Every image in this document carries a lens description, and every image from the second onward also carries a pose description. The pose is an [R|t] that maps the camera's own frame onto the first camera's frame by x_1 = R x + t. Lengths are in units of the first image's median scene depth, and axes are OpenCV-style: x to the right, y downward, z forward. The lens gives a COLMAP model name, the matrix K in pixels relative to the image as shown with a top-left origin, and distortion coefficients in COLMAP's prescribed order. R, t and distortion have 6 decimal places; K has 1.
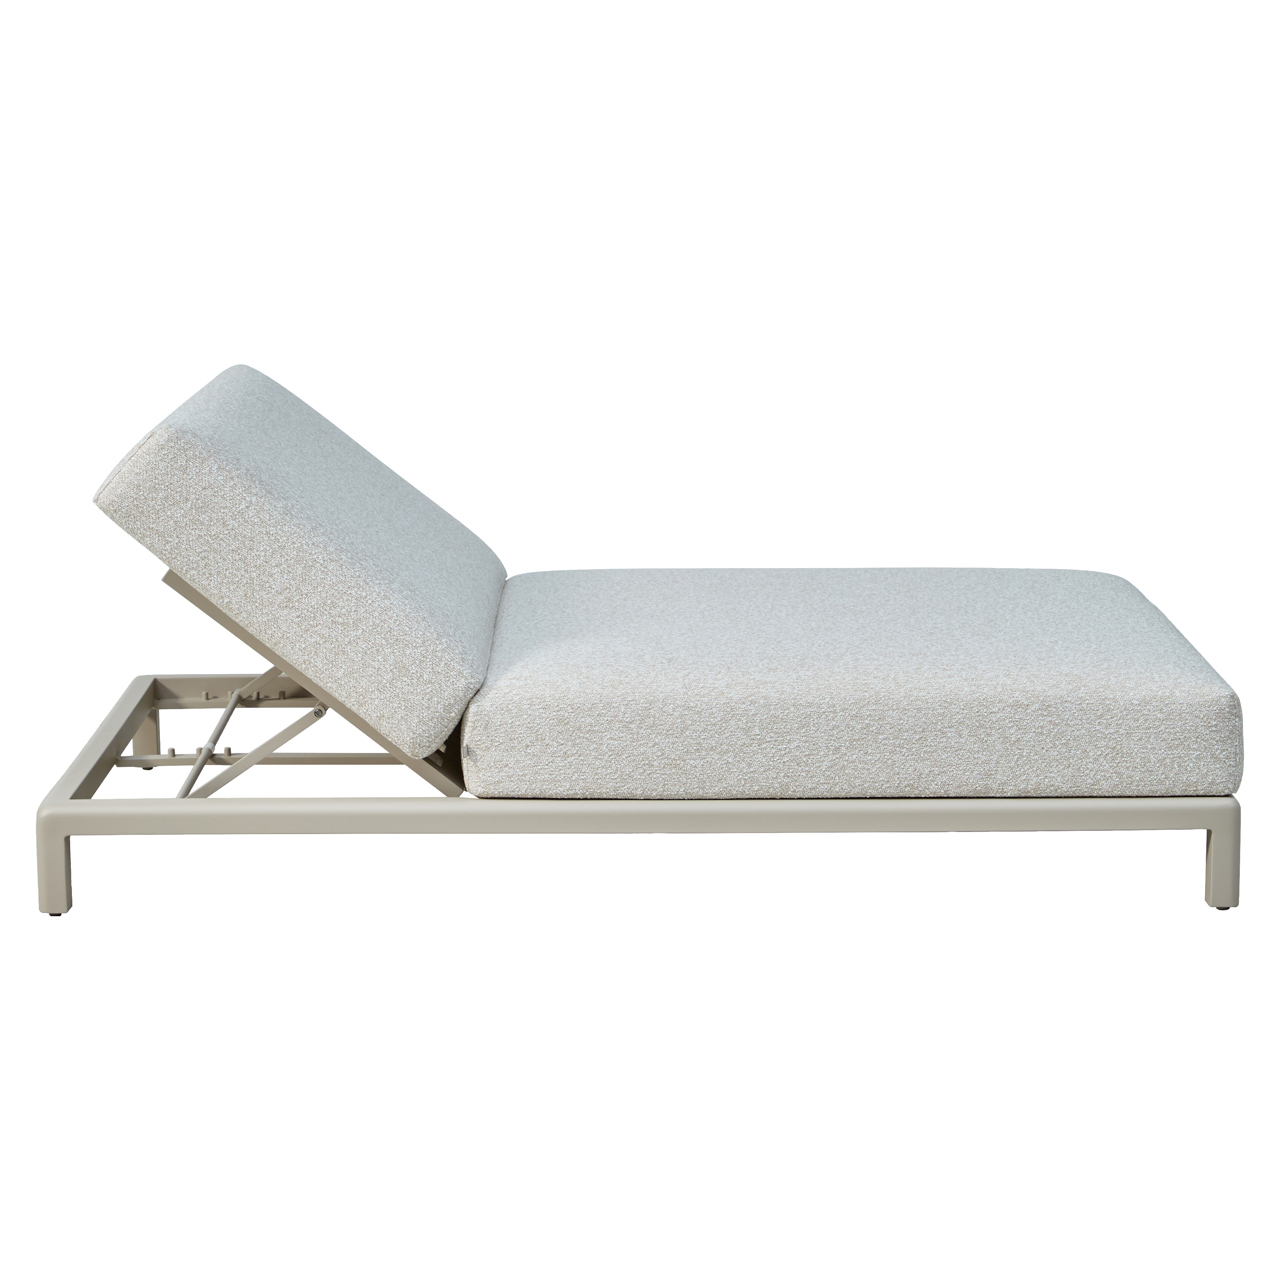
lens RADIAL K [[3796.1, 0, 640.0], [0, 3796.1, 640.0], [0, 0, 1]] dist [-1.029729, 26.586325]
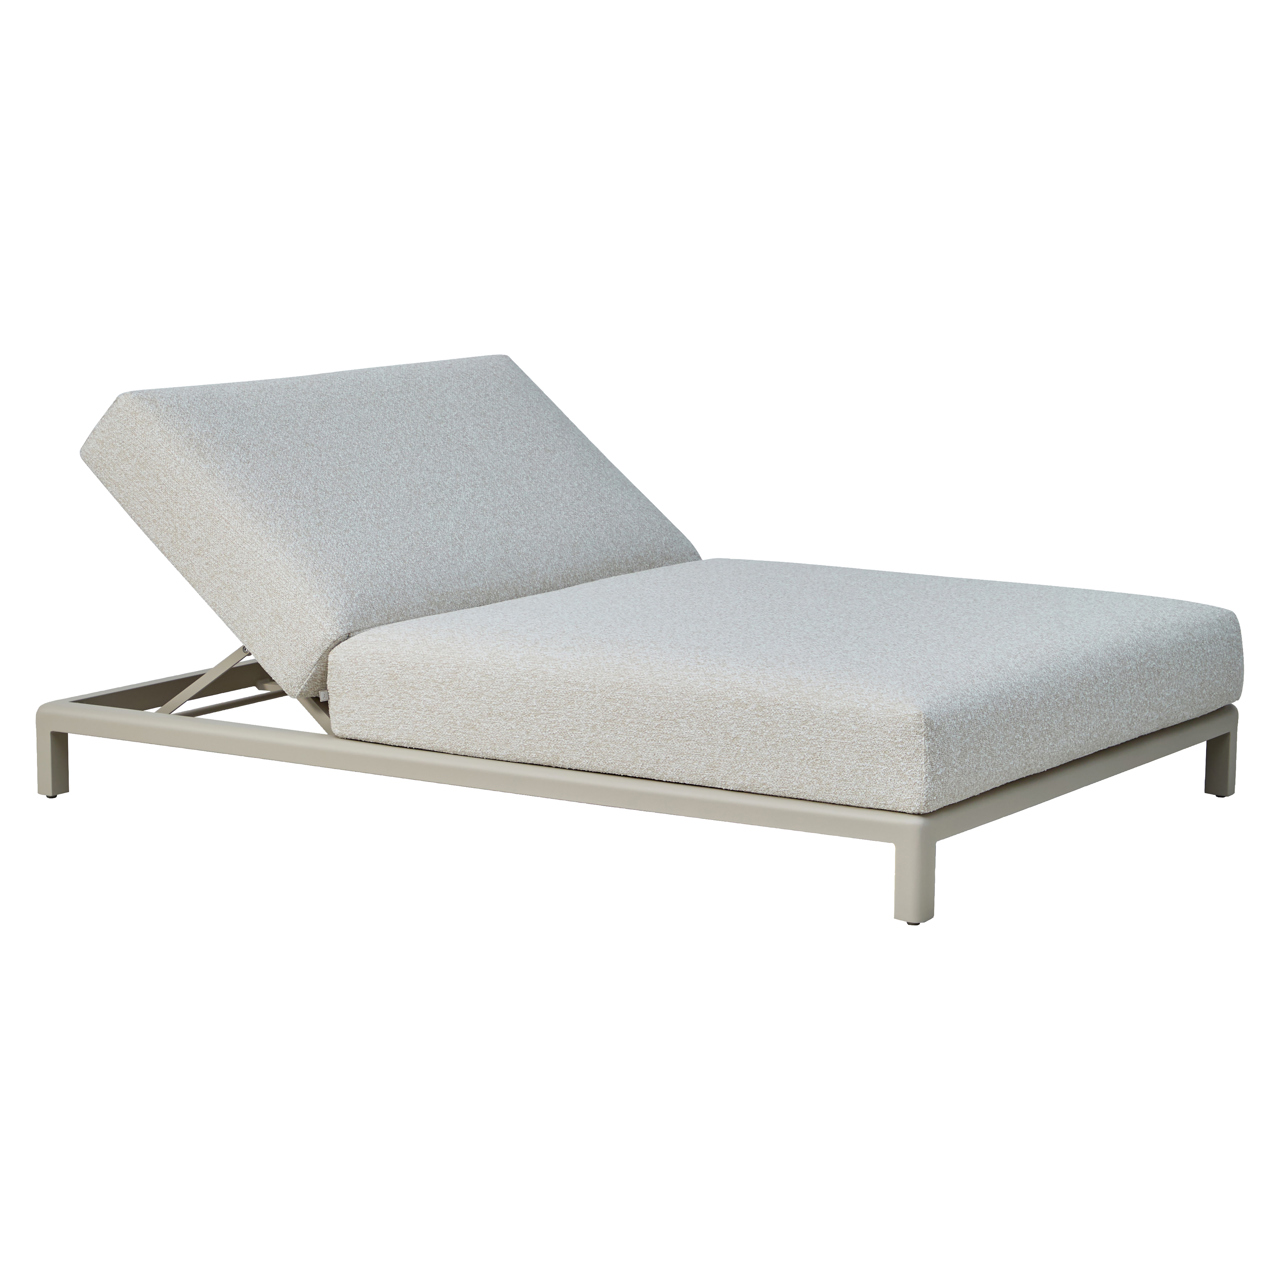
lens RADIAL K [[3796.1, 0, 640.0], [0, 3796.1, 640.0], [0, 0, 1]] dist [-1.029729, 26.586325]
pose [[0.833682, 0.090679, -0.544750, 0.647272], [-0.090739, 0.995513, 0.026847, -0.025840], [0.544740, 0.027048, 0.838169, 0.104911]]
